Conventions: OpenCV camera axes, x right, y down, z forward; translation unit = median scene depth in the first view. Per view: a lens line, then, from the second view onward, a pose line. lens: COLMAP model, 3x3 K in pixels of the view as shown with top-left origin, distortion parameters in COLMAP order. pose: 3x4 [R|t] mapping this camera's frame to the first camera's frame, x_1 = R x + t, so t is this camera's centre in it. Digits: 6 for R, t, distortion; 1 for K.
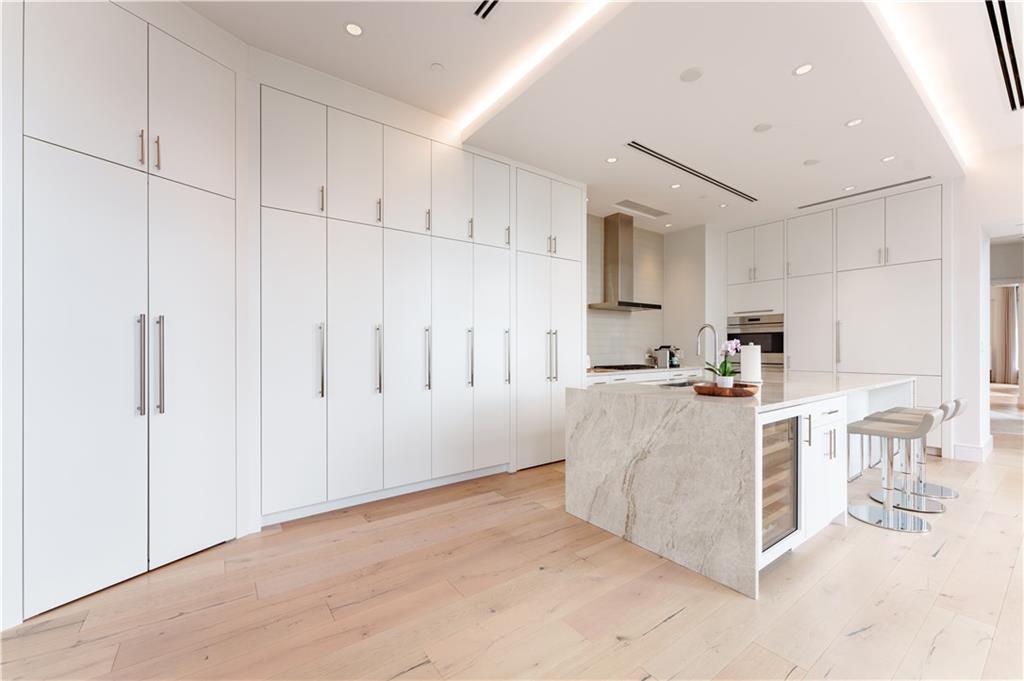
lens RADIAL K [[411.8, 0, 507.5], [0, 411.8, 349.5], [0, 0, 1]] dist [0.001966, -0.000212]
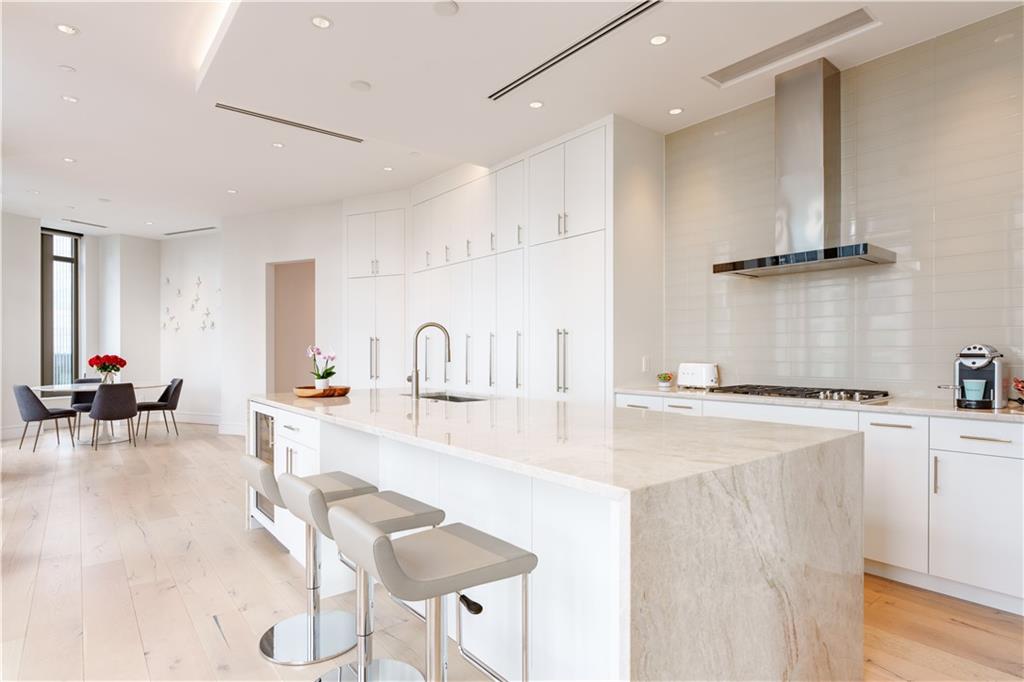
lens RADIAL K [[534.0, 0, 513.9], [0, 534.0, 344.4], [0, 0, 1]] dist [-0.002828, -0.000391]
pose [[0.058718, -0.002904, -0.998270, 1.737249], [0.004813, 0.999985, -0.002626, -0.022573], [0.998263, -0.004650, 0.058731, 1.269111]]
